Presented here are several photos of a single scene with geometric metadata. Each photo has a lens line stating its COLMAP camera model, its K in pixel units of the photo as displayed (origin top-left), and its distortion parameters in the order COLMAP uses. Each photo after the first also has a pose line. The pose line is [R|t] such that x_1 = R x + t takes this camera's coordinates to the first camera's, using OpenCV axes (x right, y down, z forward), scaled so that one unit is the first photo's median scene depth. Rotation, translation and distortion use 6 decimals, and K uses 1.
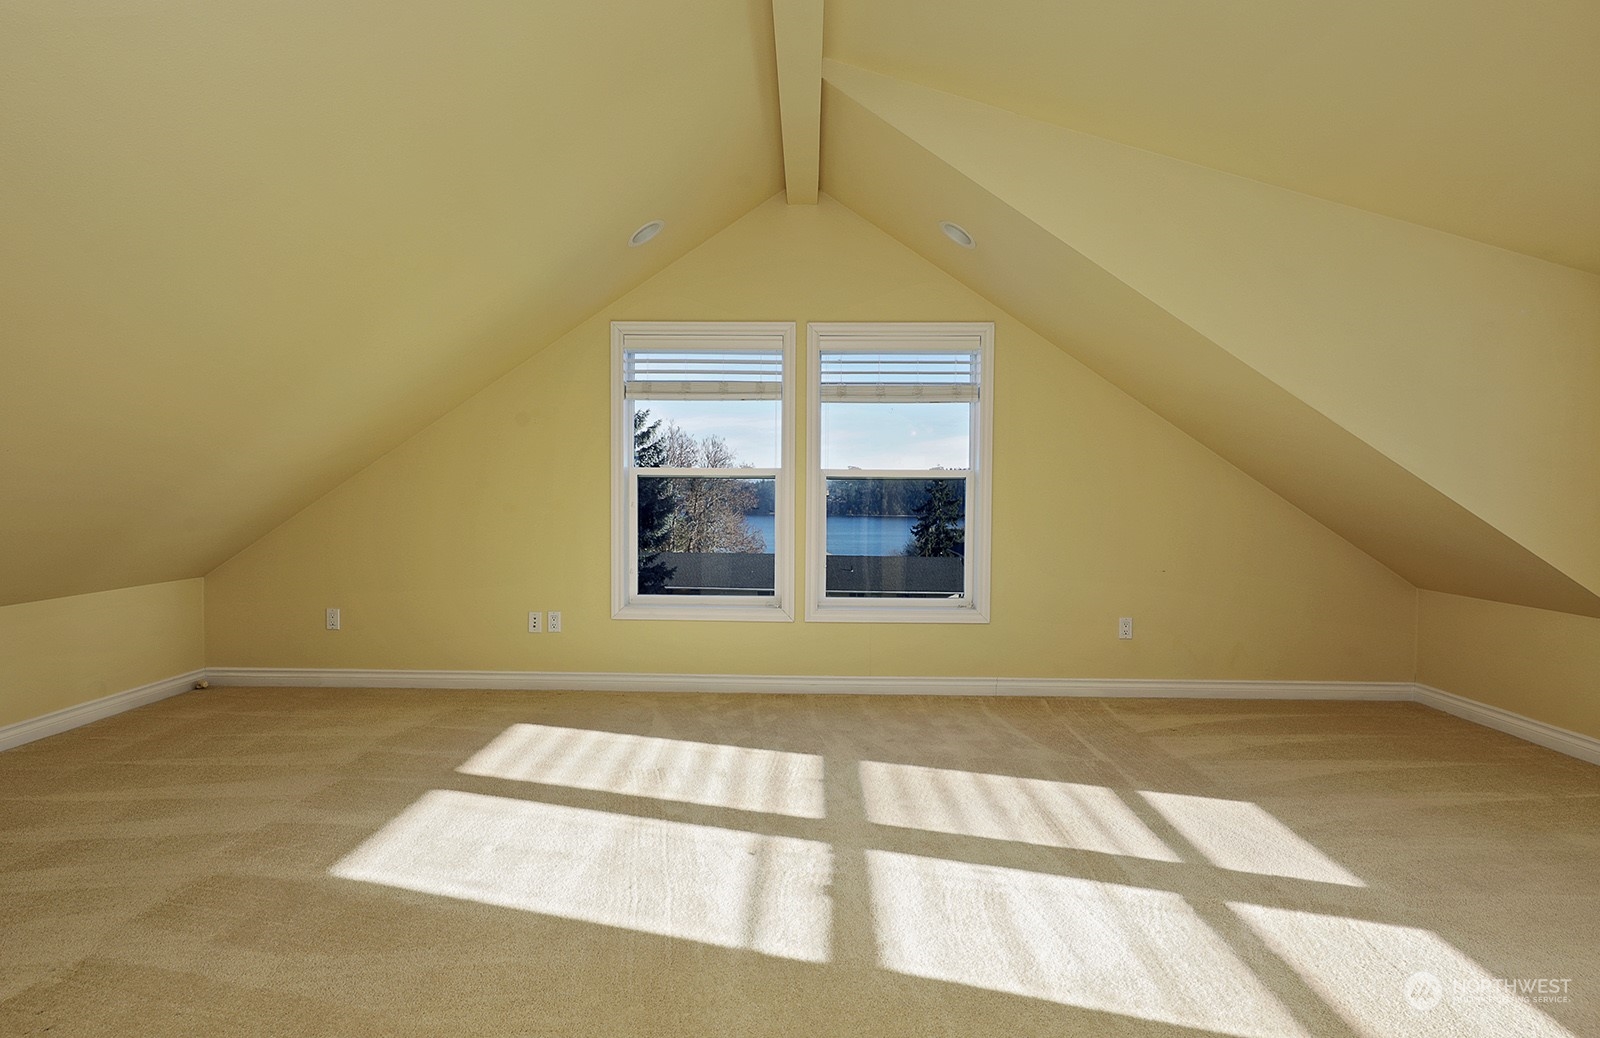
lens RADIAL K [[788.5, 0, 800.3], [0, 788.5, 520.4], [0, 0, 1]] dist [0.010073, 0.000614]
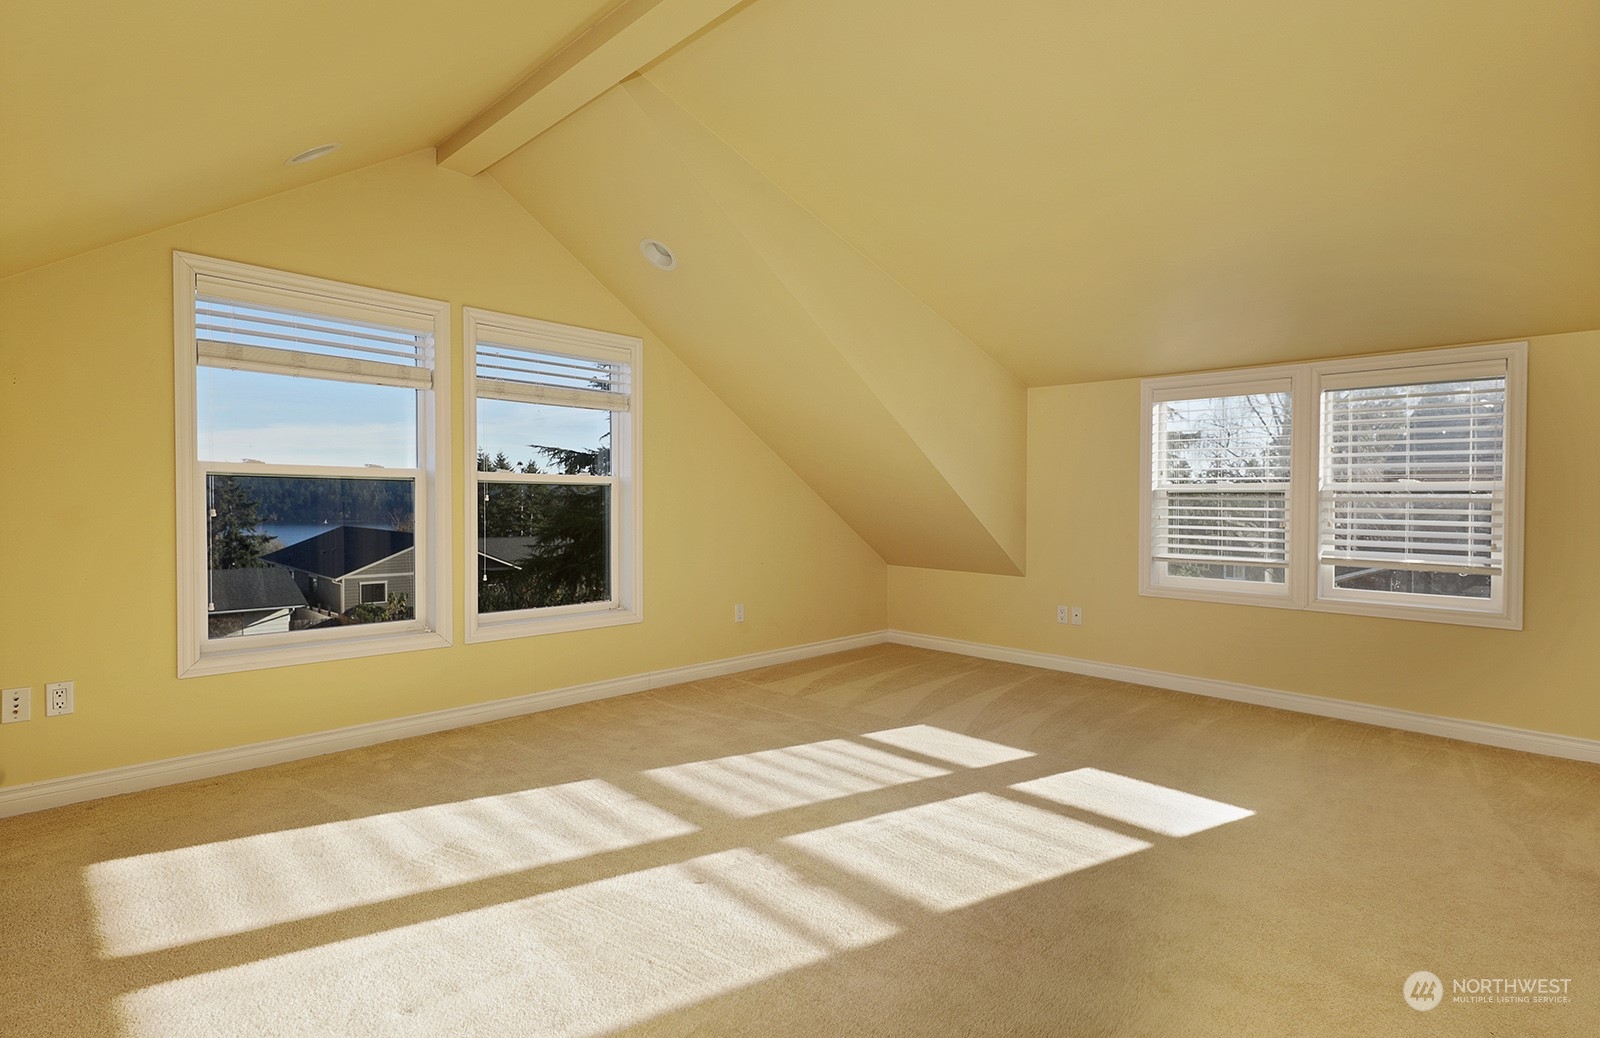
lens RADIAL K [[742.7, 0, 804.3], [0, 742.7, 514.5], [0, 0, 1]] dist [0.004719, 0.001682]
pose [[0.696619, -0.010570, 0.717364, -0.450431], [0.015412, 0.999881, -0.000234, -0.014823], [-0.717276, 0.011219, 0.696699, 0.203548]]
